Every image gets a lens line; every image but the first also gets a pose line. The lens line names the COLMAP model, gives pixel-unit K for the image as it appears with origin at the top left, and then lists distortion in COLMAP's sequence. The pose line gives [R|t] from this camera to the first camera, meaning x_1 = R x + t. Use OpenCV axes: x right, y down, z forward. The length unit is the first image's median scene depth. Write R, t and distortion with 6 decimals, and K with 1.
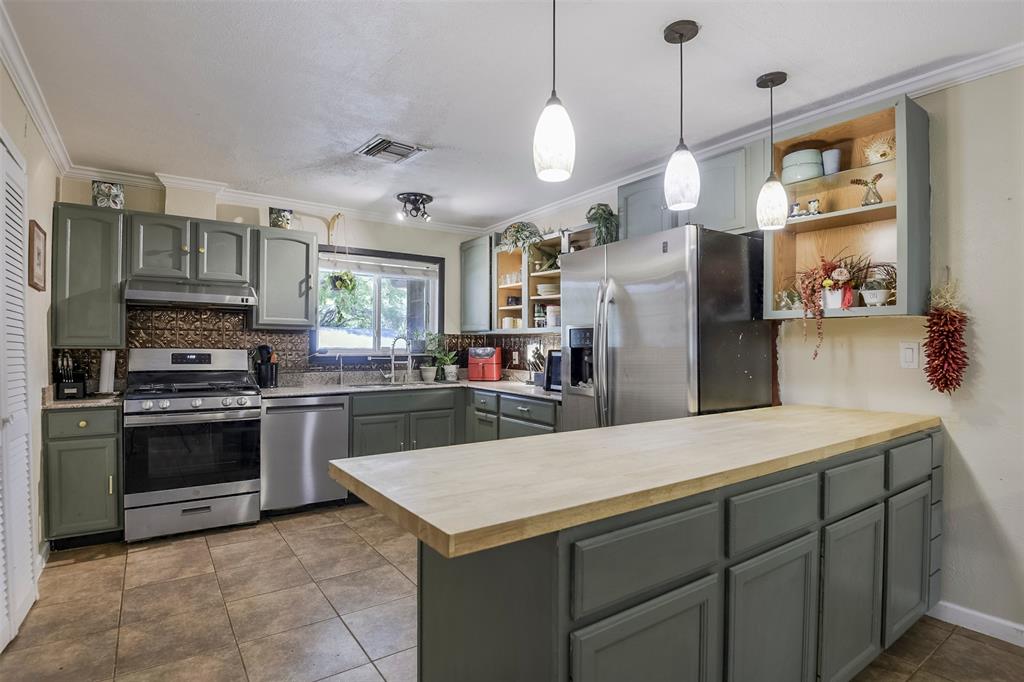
lens RADIAL K [[517.4, 0, 521.6], [0, 517.4, 347.2], [0, 0, 1]] dist [-0.039965, -0.002633]
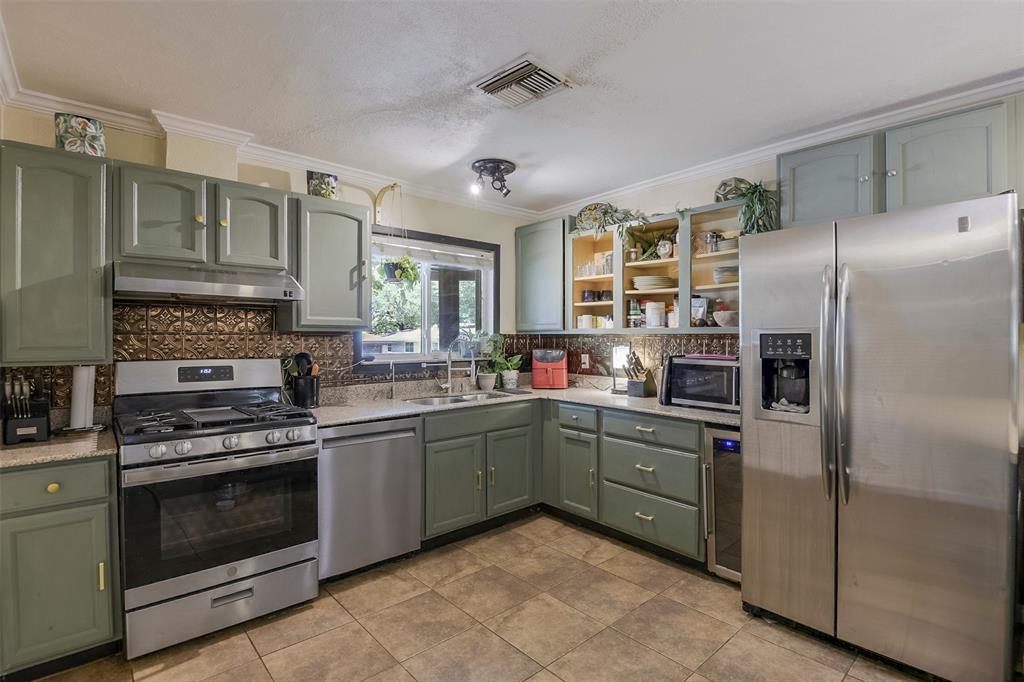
lens RADIAL K [[478.8, 0, 512.7], [0, 478.8, 343.8], [0, 0, 1]] dist [-0.022021, -0.004170]
pose [[0.994487, -0.007052, 0.104623, -0.279320], [0.005727, 0.999900, 0.012964, -0.025727], [-0.104704, -0.012294, 0.994427, 0.276065]]
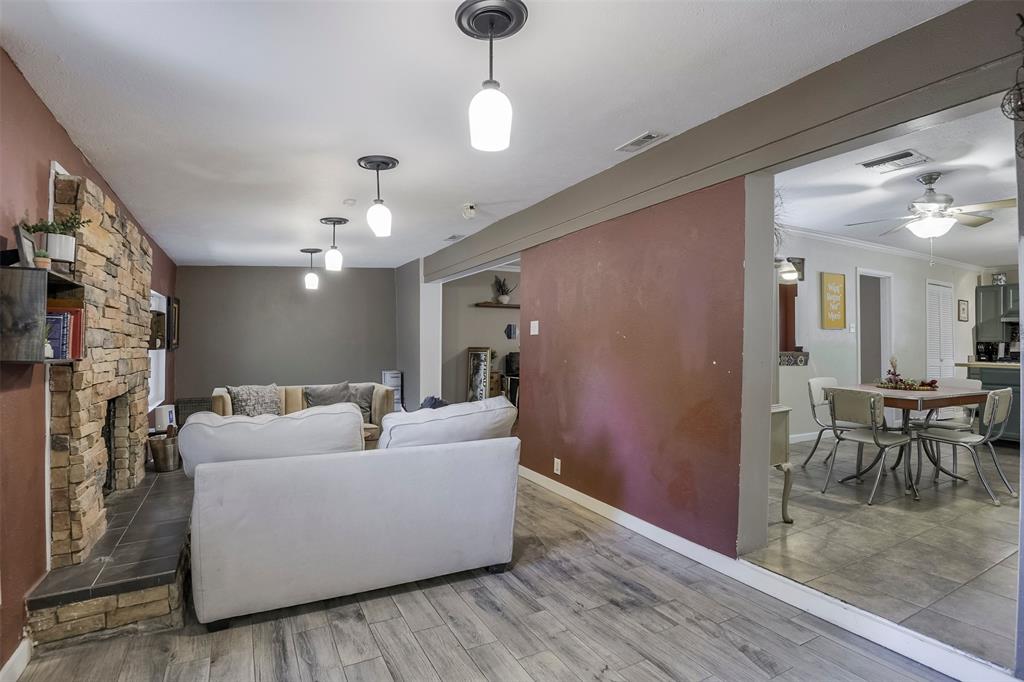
lens RADIAL K [[478.8, 0, 558.9], [0, 478.8, 346.5], [0, 0, 1]] dist [-0.022021, -0.004170]
pose [[-0.095371, 0.000428, -0.995442, 1.459233], [-0.003324, 0.999994, 0.000748, 0.026816], [0.995436, 0.003380, -0.095369, -0.811513]]
